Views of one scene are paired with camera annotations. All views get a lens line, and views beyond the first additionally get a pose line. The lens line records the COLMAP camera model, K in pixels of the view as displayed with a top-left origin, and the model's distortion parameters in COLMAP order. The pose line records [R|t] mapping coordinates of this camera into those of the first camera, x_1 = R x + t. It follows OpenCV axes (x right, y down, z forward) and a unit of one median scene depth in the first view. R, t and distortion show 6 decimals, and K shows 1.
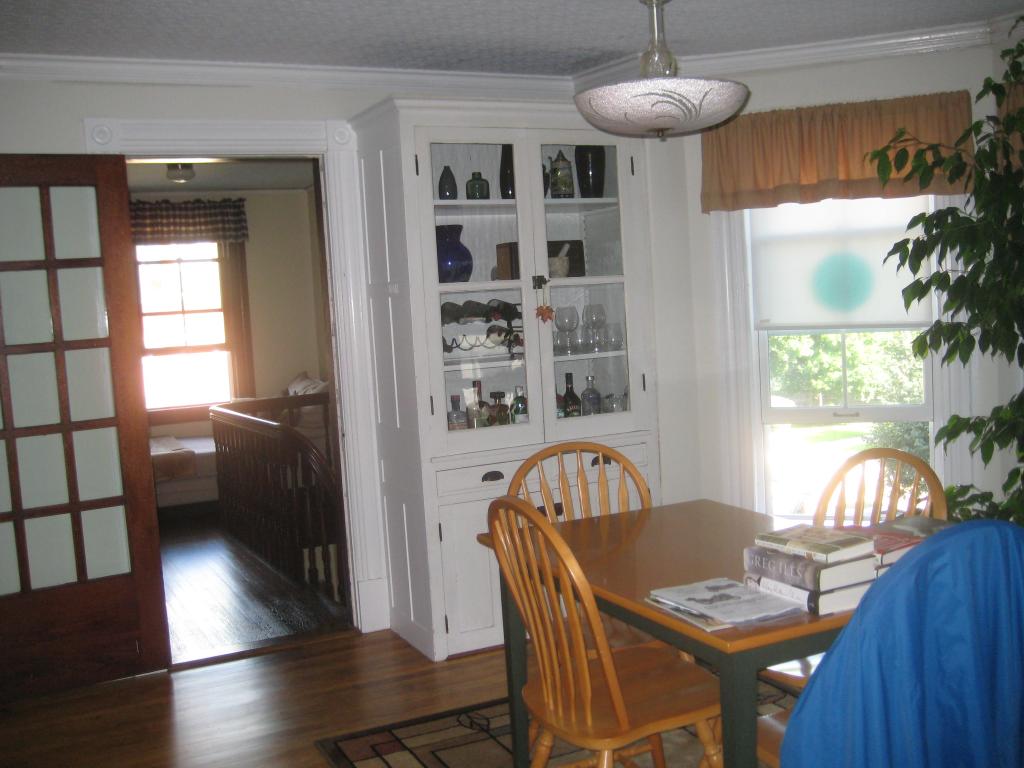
lens RADIAL K [[1040.9, 0, 512.0], [0, 1040.9, 384.0], [0, 0, 1]] dist [-0.226420, 0.263995]
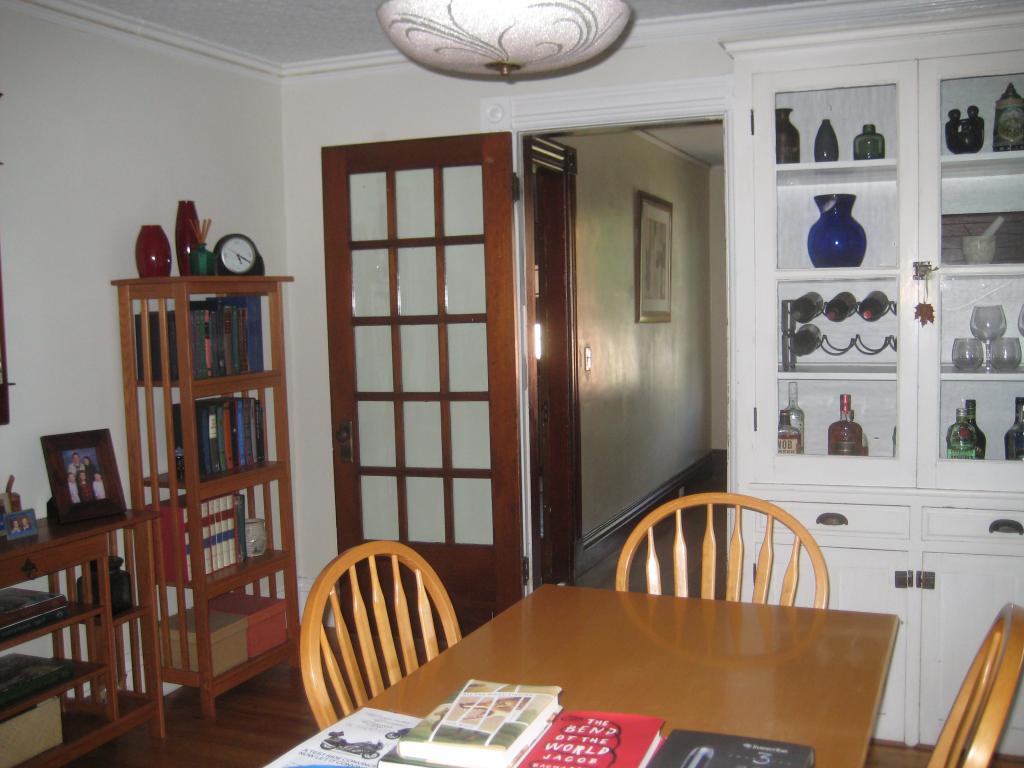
lens RADIAL K [[1040.9, 0, 512.0], [0, 1040.9, 384.0], [0, 0, 1]] dist [-0.226420, 0.263995]
pose [[0.642294, 0.101227, -0.759744, 0.389641], [-0.073535, 0.994806, 0.070379, -0.047151], [0.762923, 0.010664, 0.646402, 0.320501]]
